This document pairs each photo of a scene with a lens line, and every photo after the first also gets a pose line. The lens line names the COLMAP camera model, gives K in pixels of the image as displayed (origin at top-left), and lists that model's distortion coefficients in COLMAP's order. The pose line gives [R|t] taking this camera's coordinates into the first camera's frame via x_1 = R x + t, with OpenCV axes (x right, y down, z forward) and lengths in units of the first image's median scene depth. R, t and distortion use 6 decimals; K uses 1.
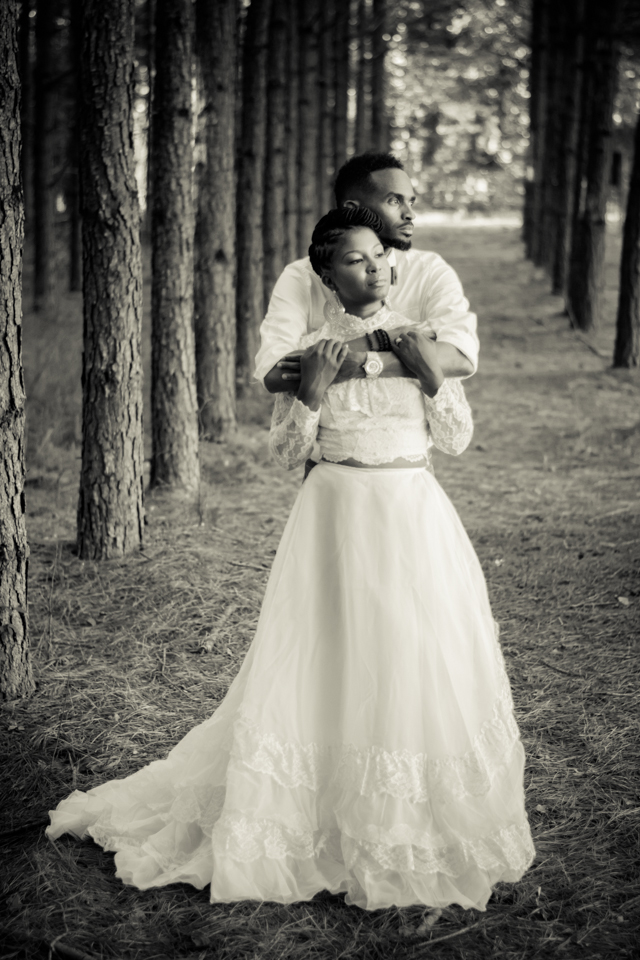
lens RADIAL K [[2235.5, 0, 320.5], [0, 2235.5, 450.0], [0, 0, 1]] dist [-0.061281, -0.513674]
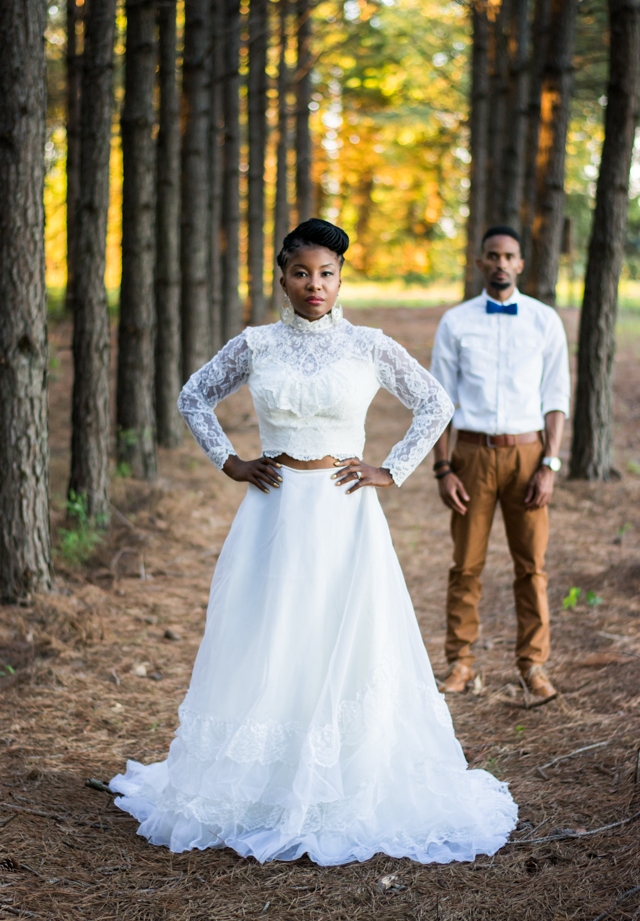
lens RADIAL K [[2189.6, 0, 320.0], [0, 2189.6, 460.5], [0, 0, 1]] dist [-0.073494, -0.576321]
pose [[0.999761, -0.004168, 0.021442, 0.041107], [0.004729, 0.999646, -0.026185, -0.036703], [-0.021325, 0.026280, 0.999427, 0.354416]]
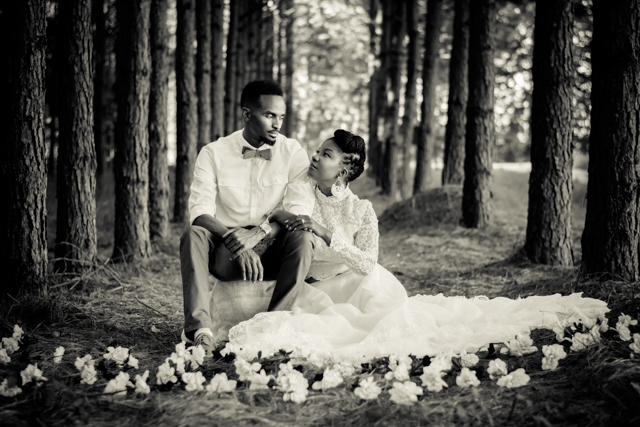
lens RADIAL K [[1545.6, 0, 320.0], [0, 1545.6, 213.5], [0, 0, 1]] dist [-0.096761, -0.422398]
pose [[0.999120, -0.001093, 0.041920, -0.005951], [0.005131, 0.995335, -0.096341, 0.181379], [-0.041620, 0.096471, 0.994465, -0.751227]]
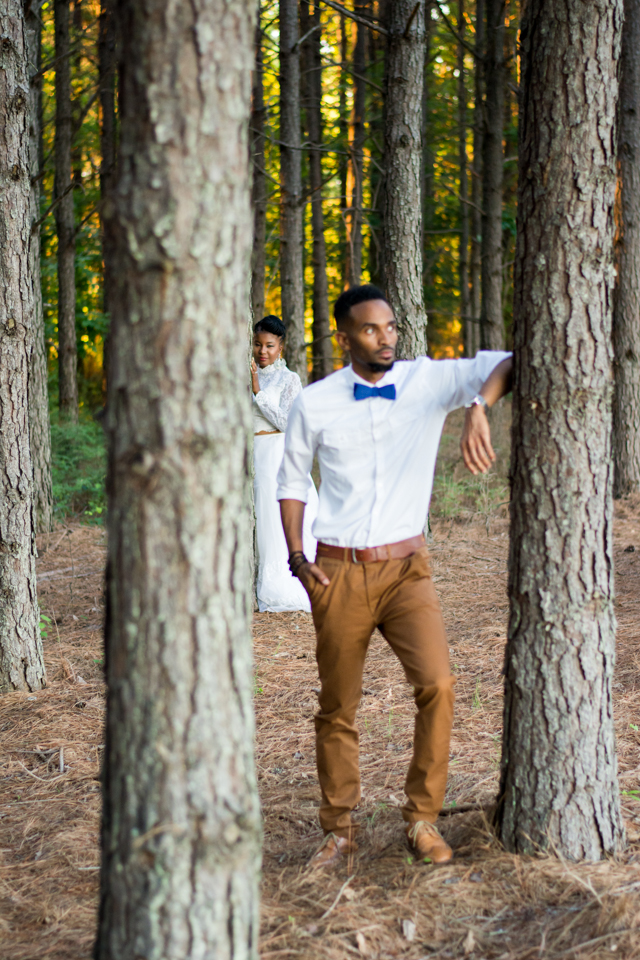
lens RADIAL K [[2318.3, 0, 320.3], [0, 2318.3, 455.6], [0, 0, 1]] dist [-0.096761, -0.422398]
pose [[0.923556, 0.011729, -0.383285, 0.360409], [-0.031665, 0.998451, -0.045745, 0.045608], [0.382155, 0.054385, 0.922497, -0.355136]]
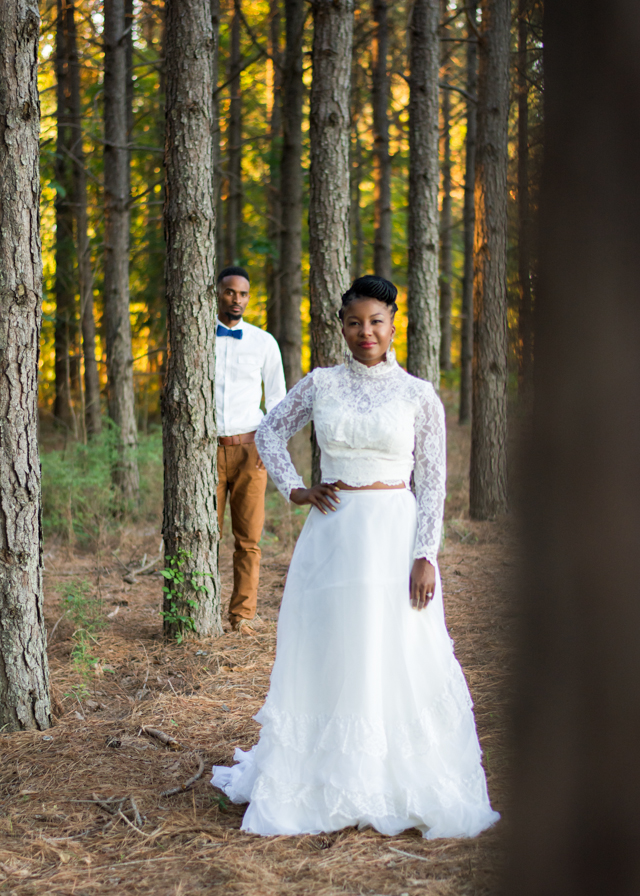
lens RADIAL K [[2274.7, 0, 320.0], [0, 2274.7, 448.0], [0, 0, 1]] dist [-0.059923, -0.583583]
pose [[0.974696, -0.000544, -0.223533, 0.166875], [-0.016698, 0.997026, -0.075237, 0.062115], [0.222909, 0.077066, 0.971788, -0.268904]]
